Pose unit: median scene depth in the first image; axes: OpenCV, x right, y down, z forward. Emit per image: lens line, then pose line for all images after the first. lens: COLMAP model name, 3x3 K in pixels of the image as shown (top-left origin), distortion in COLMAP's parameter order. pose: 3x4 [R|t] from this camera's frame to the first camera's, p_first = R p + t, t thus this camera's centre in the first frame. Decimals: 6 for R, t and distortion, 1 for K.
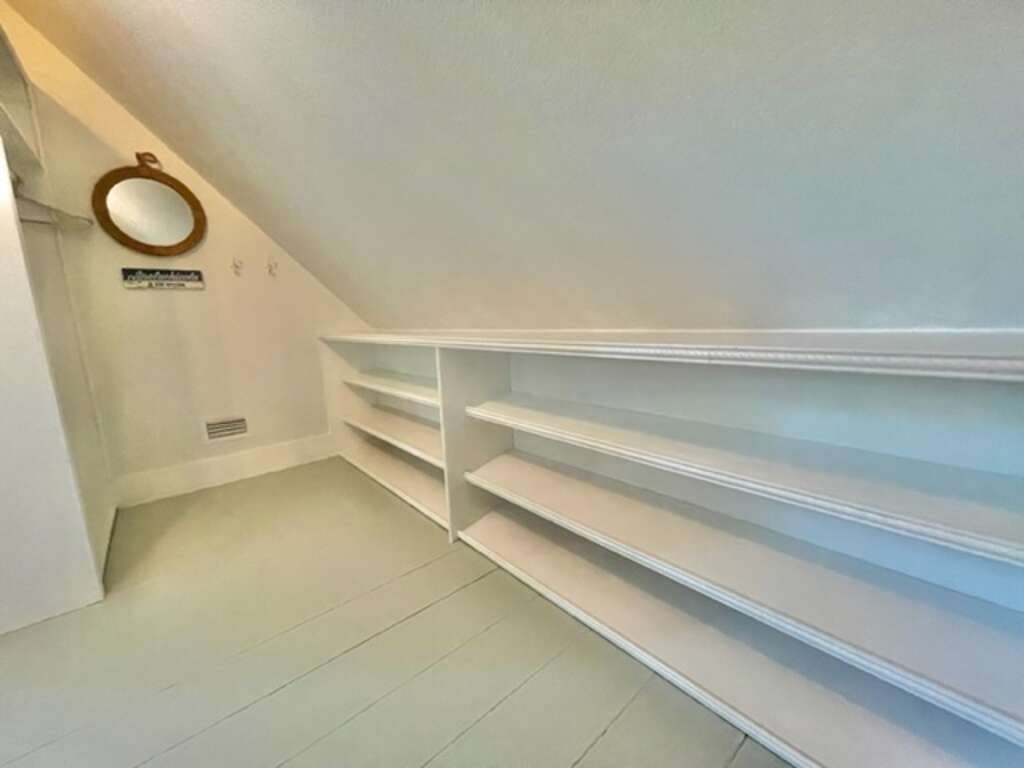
lens RADIAL K [[408.6, 0, 512.0], [0, 408.6, 384.0], [0, 0, 1]] dist [-0.000630, -0.000048]
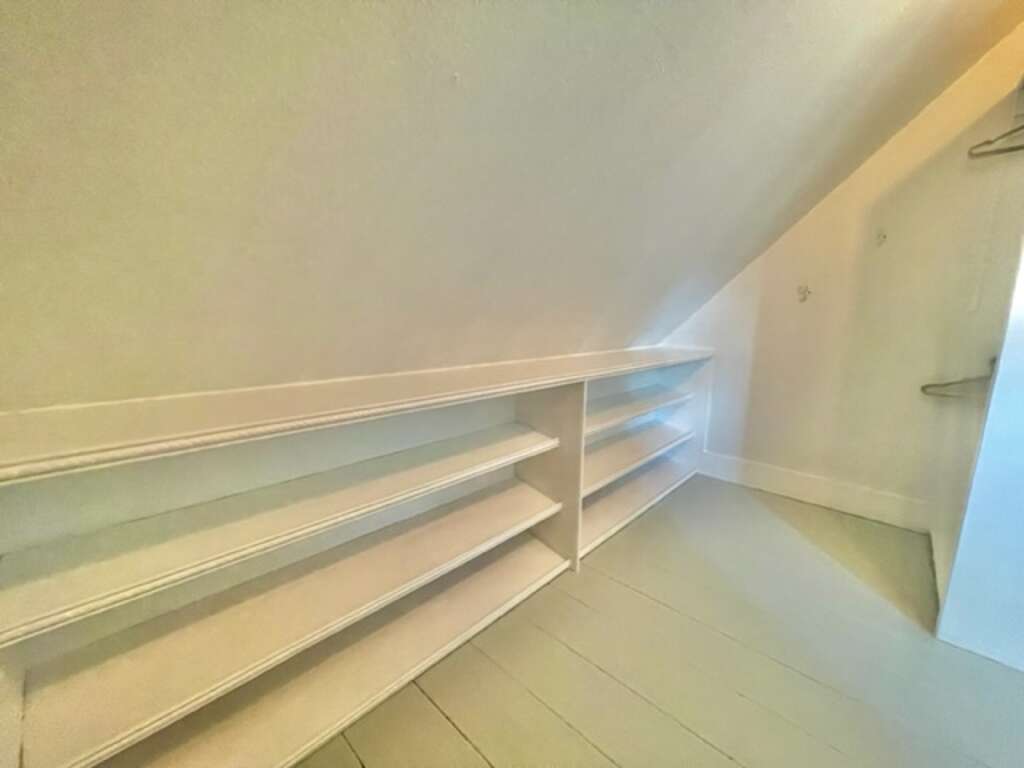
lens RADIAL K [[408.6, 0, 512.0], [0, 408.6, 384.0], [0, 0, 1]] dist [-0.000630, -0.000048]
pose [[-0.110861, -0.071728, 0.991244, -1.114044], [0.188975, 0.977674, 0.091881, -0.199286], [-0.975704, 0.197507, -0.094831, 1.161970]]
